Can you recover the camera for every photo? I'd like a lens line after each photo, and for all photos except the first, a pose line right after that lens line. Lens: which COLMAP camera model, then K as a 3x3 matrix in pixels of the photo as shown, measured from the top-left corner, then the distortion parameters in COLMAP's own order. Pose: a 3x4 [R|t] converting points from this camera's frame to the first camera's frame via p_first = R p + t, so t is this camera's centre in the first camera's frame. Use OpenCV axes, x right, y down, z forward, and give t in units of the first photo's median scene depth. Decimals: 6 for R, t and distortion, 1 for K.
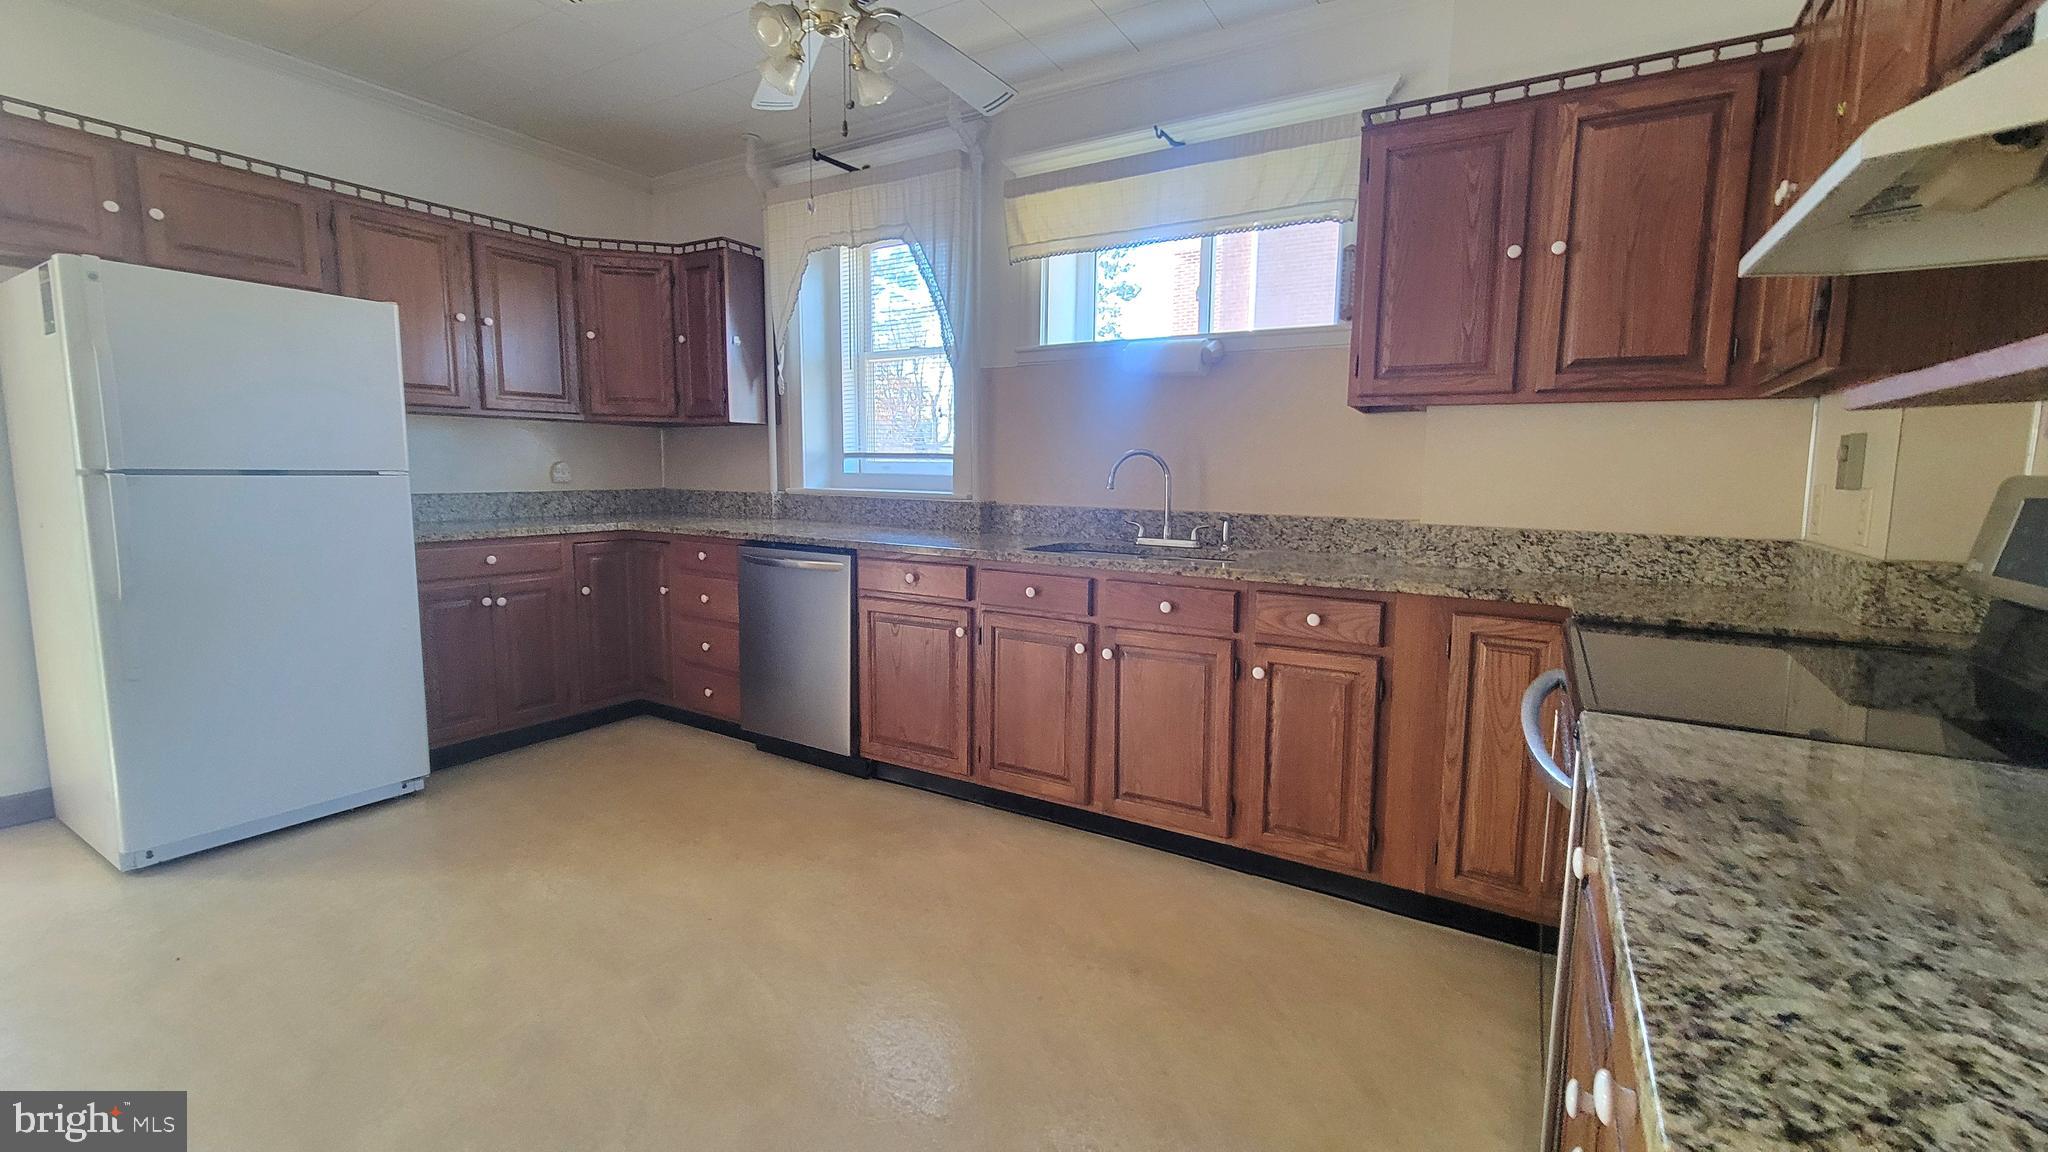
lens RADIAL K [[835.0, 0, 1028.1], [0, 835.0, 565.8], [0, 0, 1]] dist [-0.000157, -0.000085]
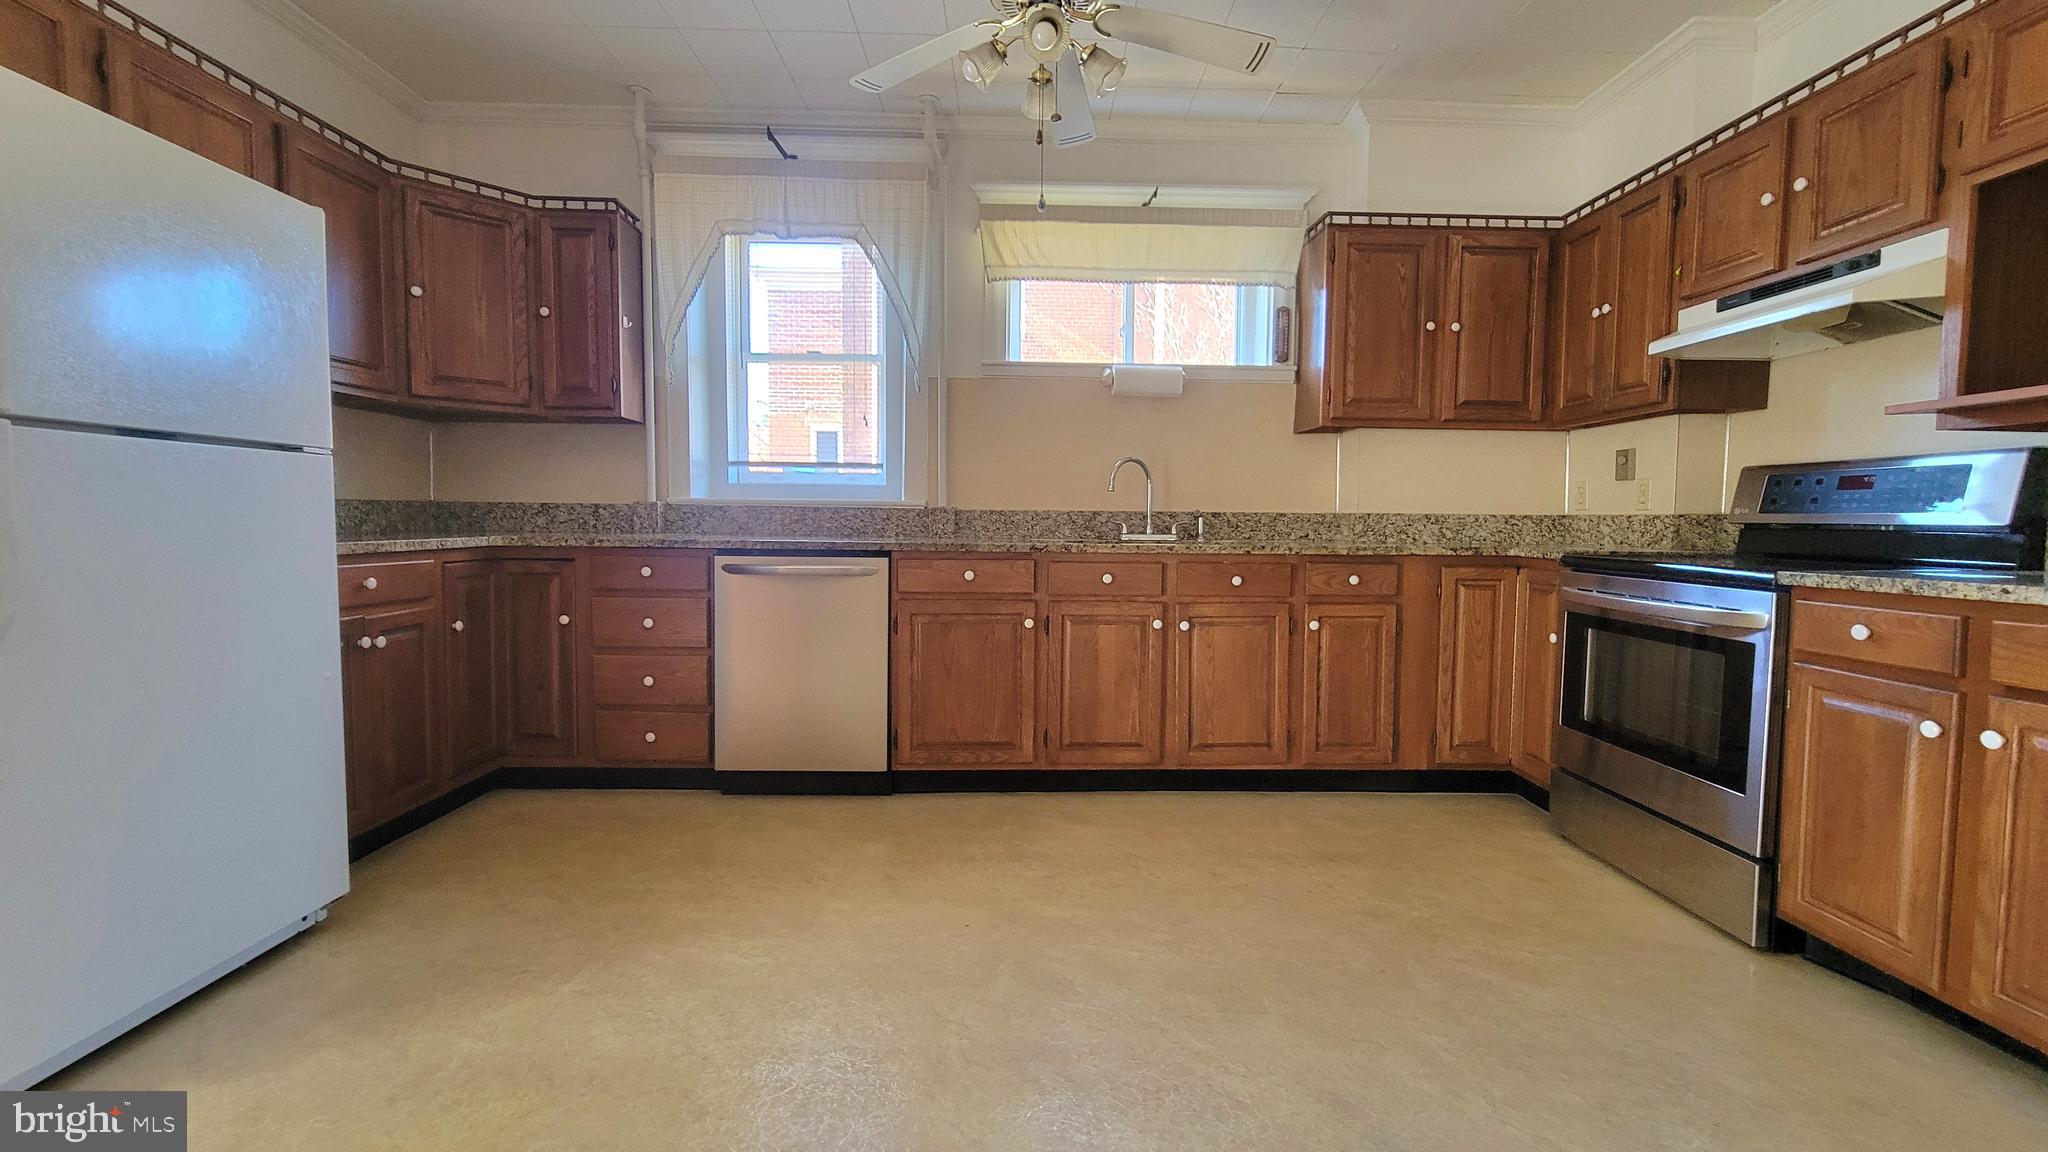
lens RADIAL K [[835.0, 0, 1028.1], [0, 835.0, 565.8], [0, 0, 1]] dist [-0.000157, -0.000085]
pose [[0.844626, -0.034633, 0.534236, -0.648274], [0.062815, 0.997423, -0.034651, 0.044532], [-0.531660, 0.062826, 0.844625, 0.116608]]
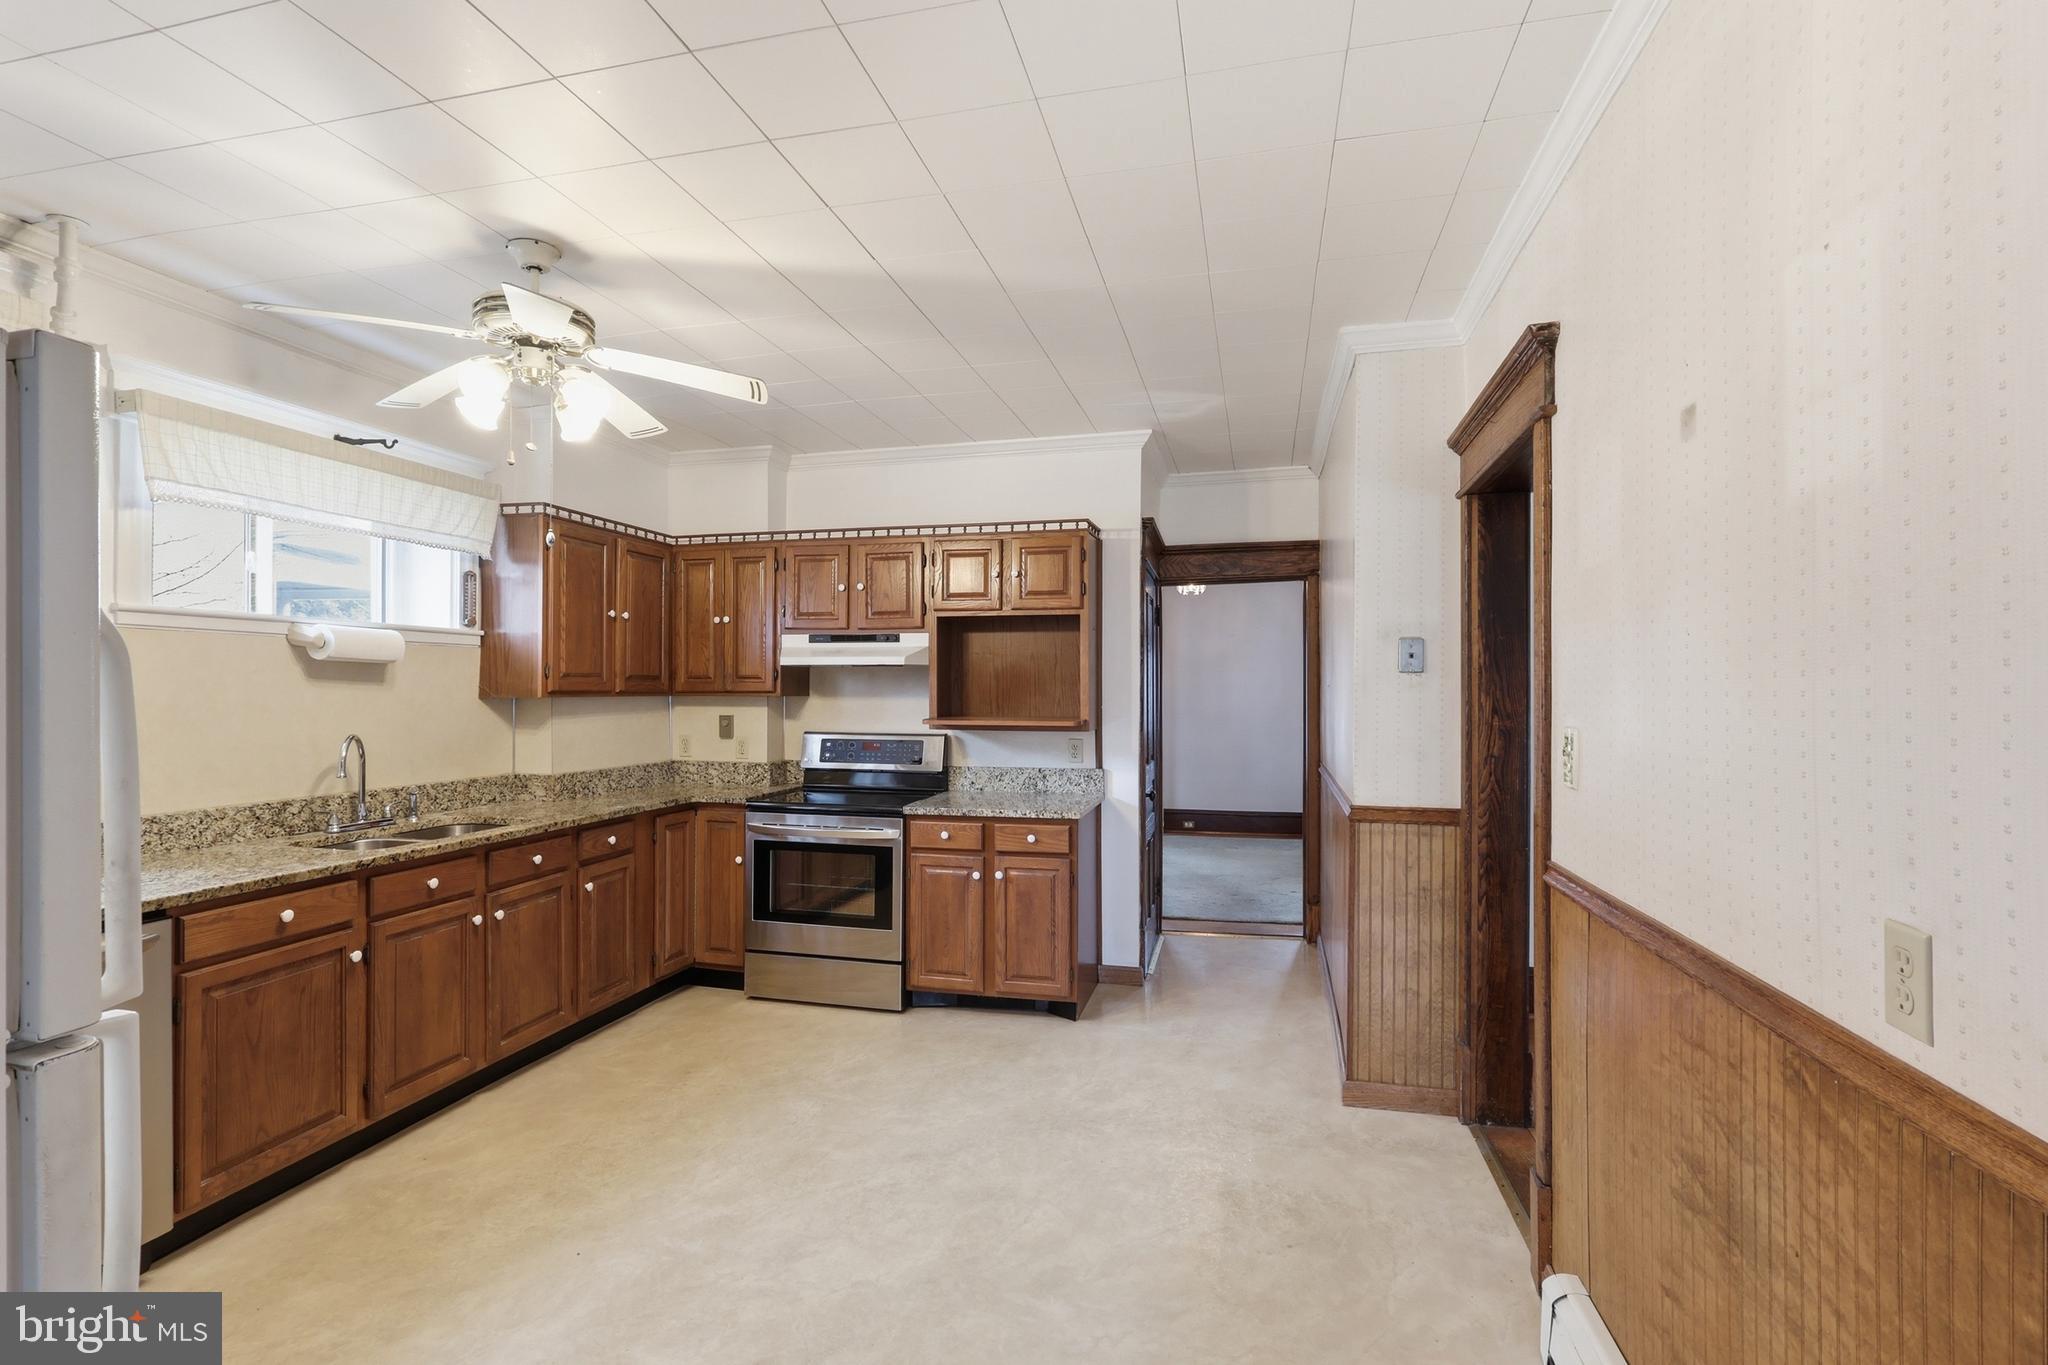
lens RADIAL K [[971.0, 0, 1023.8], [0, 971.0, 679.7], [0, 0, 1]] dist [0.001043, 0.000184]
pose [[-0.295624, -0.006992, 0.955279, -1.272485], [0.105442, 0.993625, 0.039903, -0.176132], [-0.949467, 0.112523, -0.293002, 0.614260]]
